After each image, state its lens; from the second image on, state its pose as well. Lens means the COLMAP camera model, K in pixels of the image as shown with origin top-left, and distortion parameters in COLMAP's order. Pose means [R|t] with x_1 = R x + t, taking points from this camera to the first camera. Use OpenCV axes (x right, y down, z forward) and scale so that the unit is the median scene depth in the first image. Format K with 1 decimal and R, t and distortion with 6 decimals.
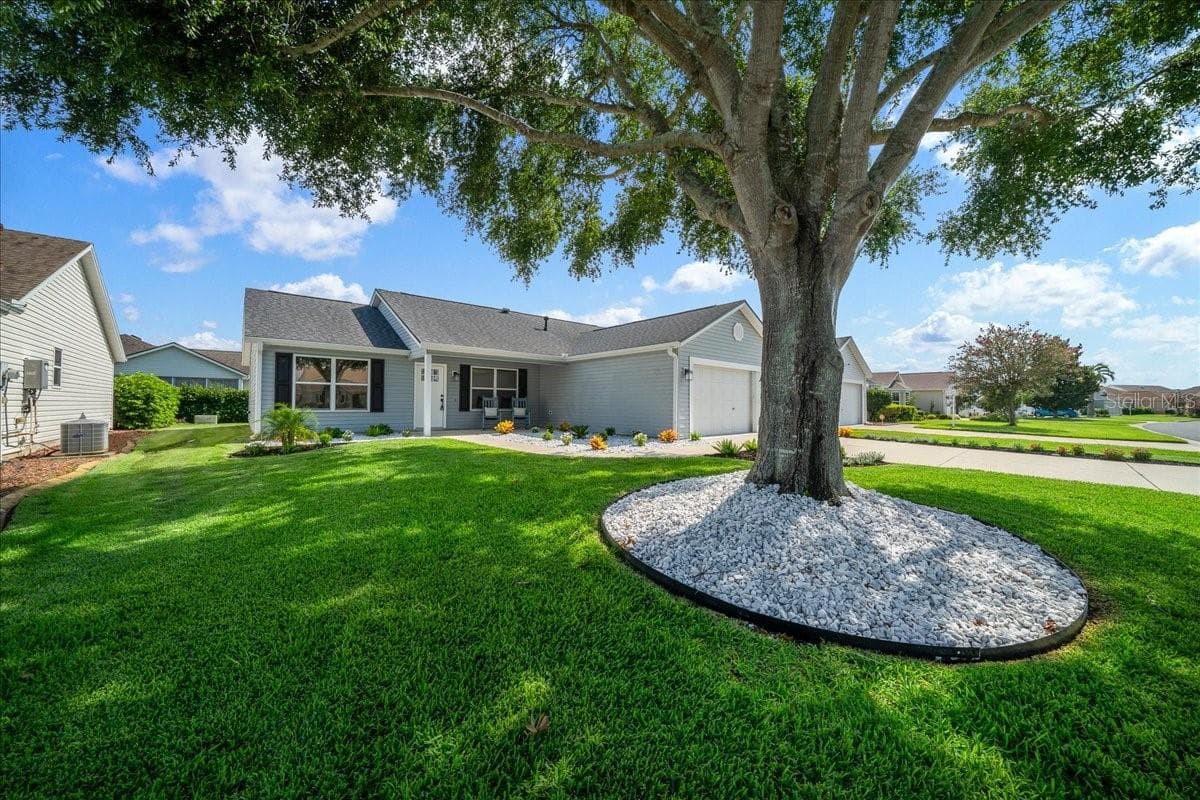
lens RADIAL K [[415.1, 0, 601.8], [0, 415.1, 401.0], [0, 0, 1]] dist [-0.017323, 0.000130]
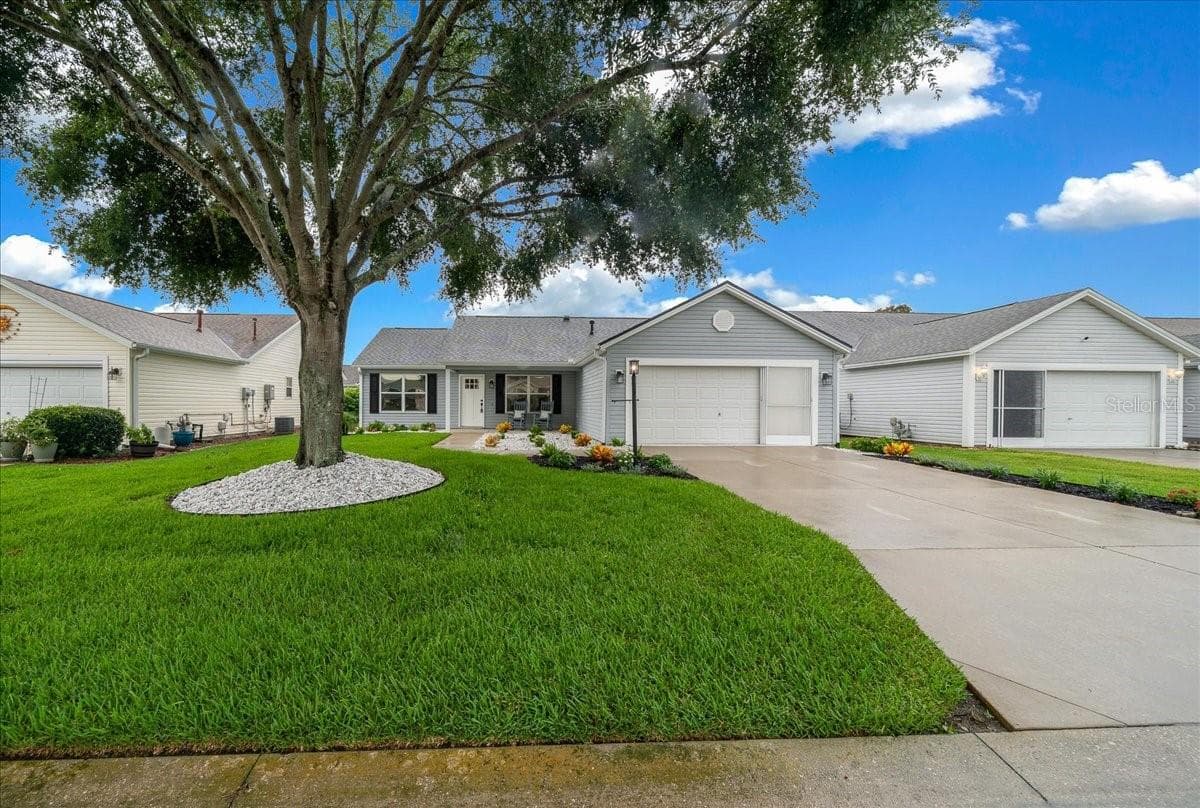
lens RADIAL K [[471.0, 0, 534.4], [0, 471.0, 406.1], [0, 0, 1]] dist [-0.000212, -0.000071]
pose [[0.772336, 0.000563, -0.635214, 0.678030], [0.003783, 0.999978, 0.005486, -0.004044], [0.635203, -0.006640, 0.772317, 0.032599]]
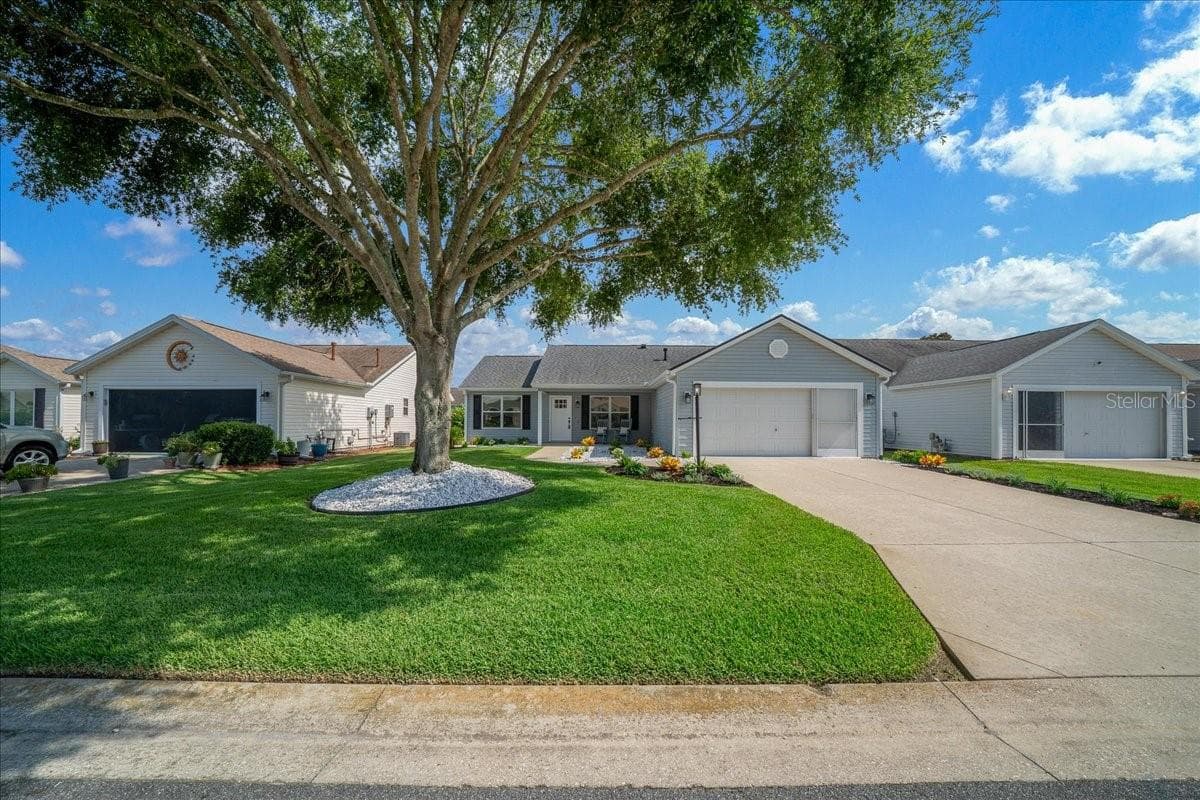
lens RADIAL K [[422.1, 0, 601.5], [0, 422.1, 416.0], [0, 0, 1]] dist [-0.019442, 0.000018]
pose [[0.744406, -0.011016, -0.667637, 0.713673], [0.004043, 0.999920, -0.011990, -0.003468], [0.667716, 0.006226, 0.744390, 0.015368]]
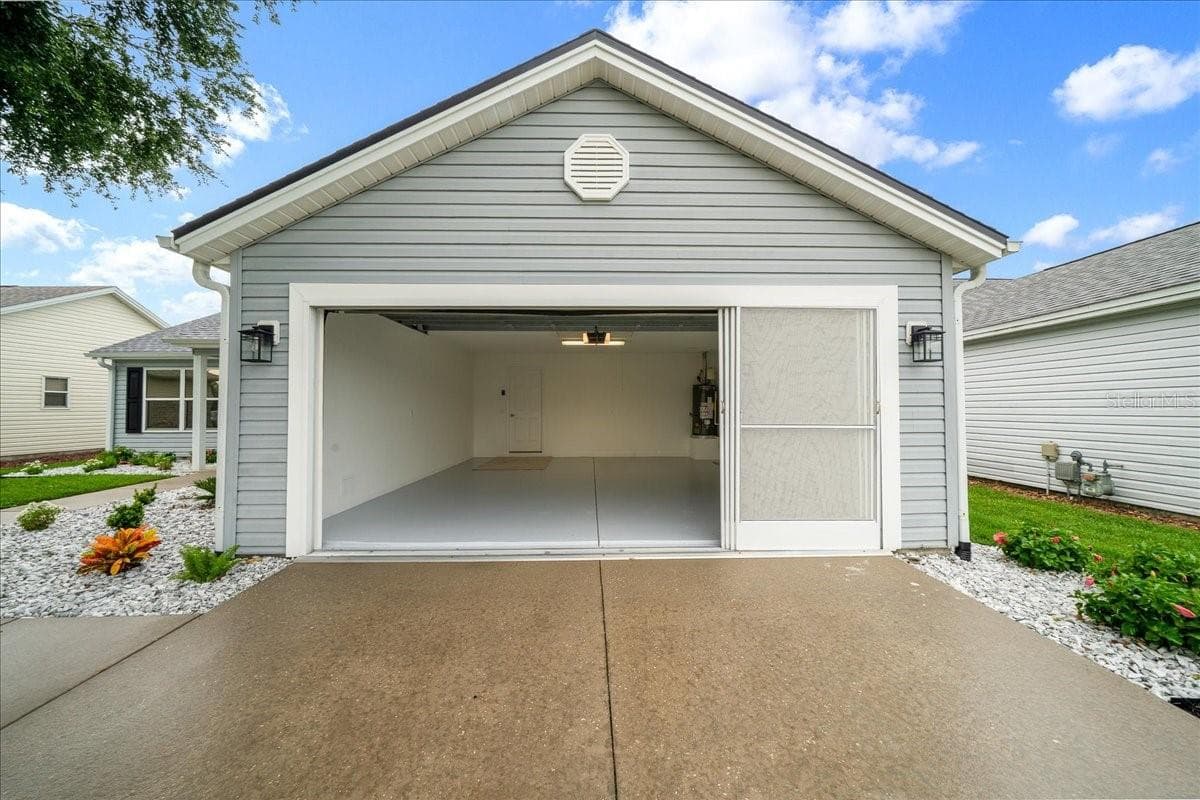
lens RADIAL K [[417.2, 0, 600.9], [0, 417.2, 399.2], [0, 0, 1]] dist [-0.002422, -0.000078]
pose [[0.760373, -0.021856, -0.649119, 0.536770], [0.013111, 0.999747, -0.018304, -0.013617], [0.649354, 0.005407, 0.760467, 0.848646]]
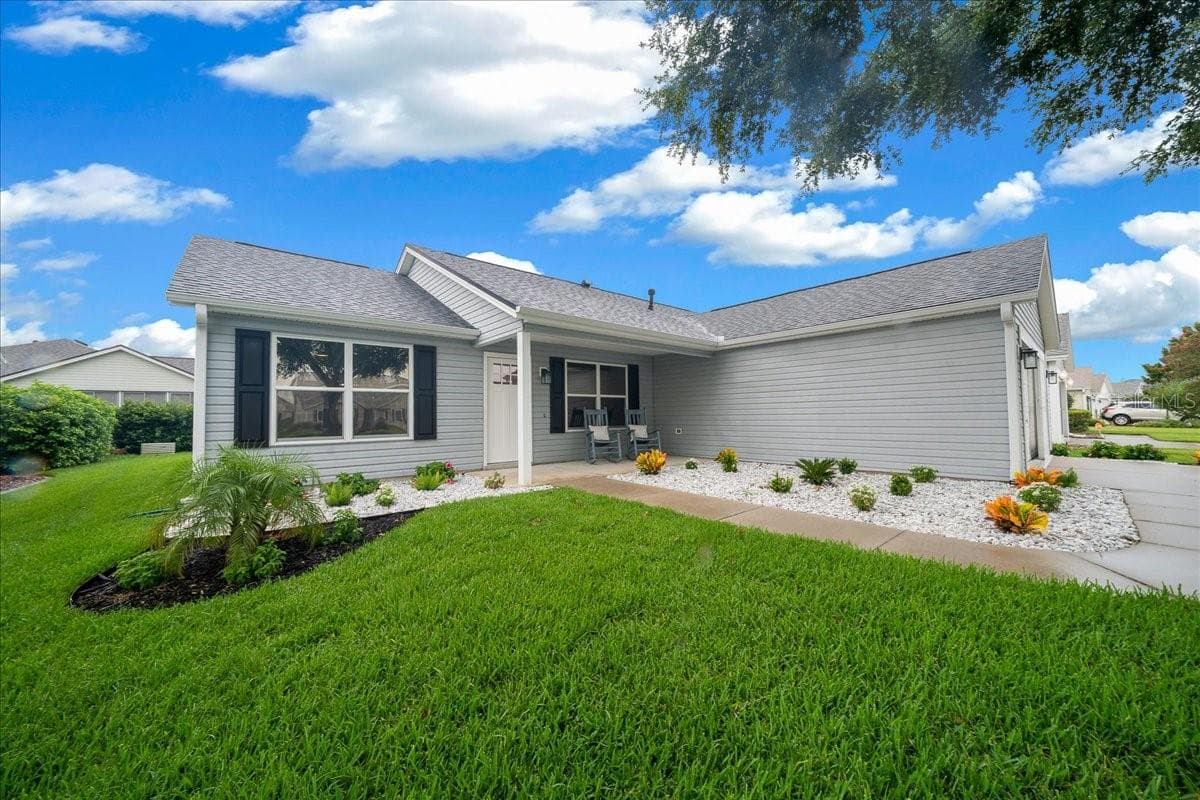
lens RADIAL K [[430.7, 0, 600.8], [0, 430.7, 400.6], [0, 0, 1]] dist [-0.001455, -0.000152]
pose [[0.999717, -0.020412, -0.012212, -0.295728], [0.020084, 0.999450, -0.026390, -0.005625], [0.012744, 0.026137, 0.999577, 0.413540]]
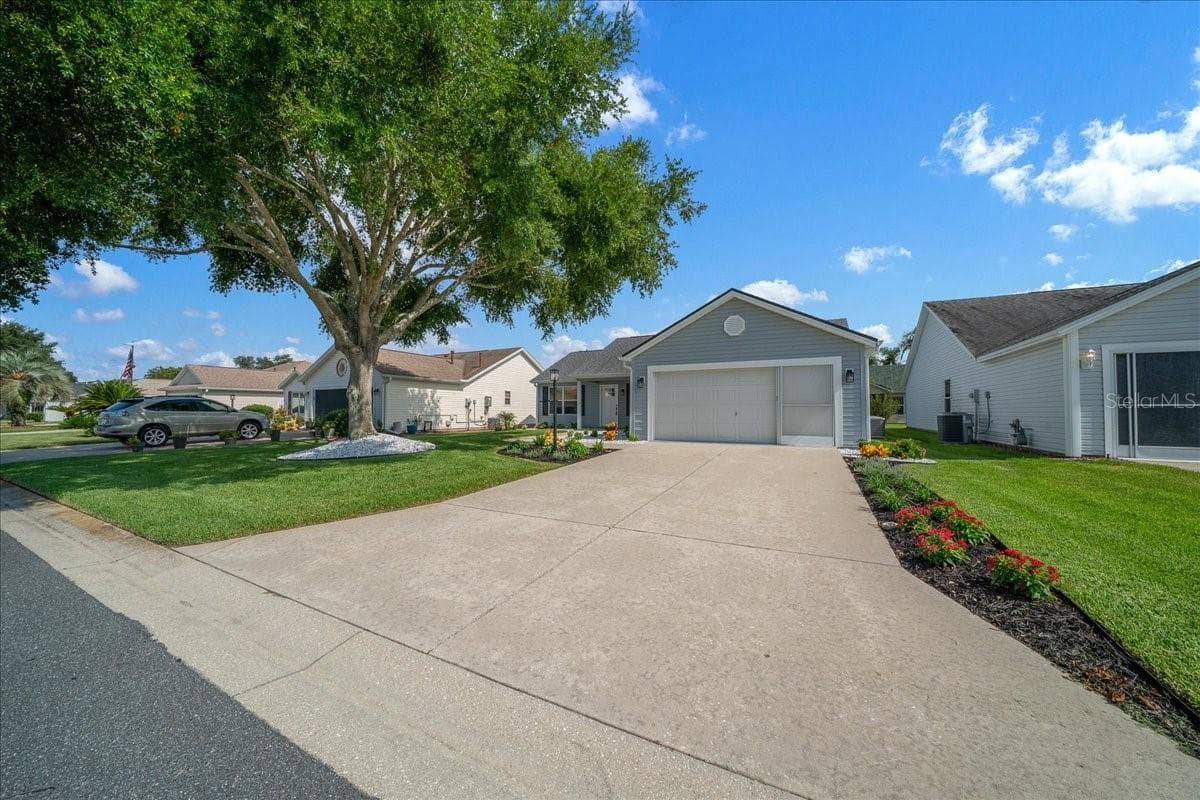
lens RADIAL K [[415.1, 0, 601.8], [0, 415.1, 401.0], [0, 0, 1]] dist [-0.017323, 0.000130]
pose [[0.358621, -0.028256, -0.933056, 1.108381], [0.009203, 0.999600, -0.026734, 0.012552], [0.933438, 0.001000, 0.358738, 0.452514]]
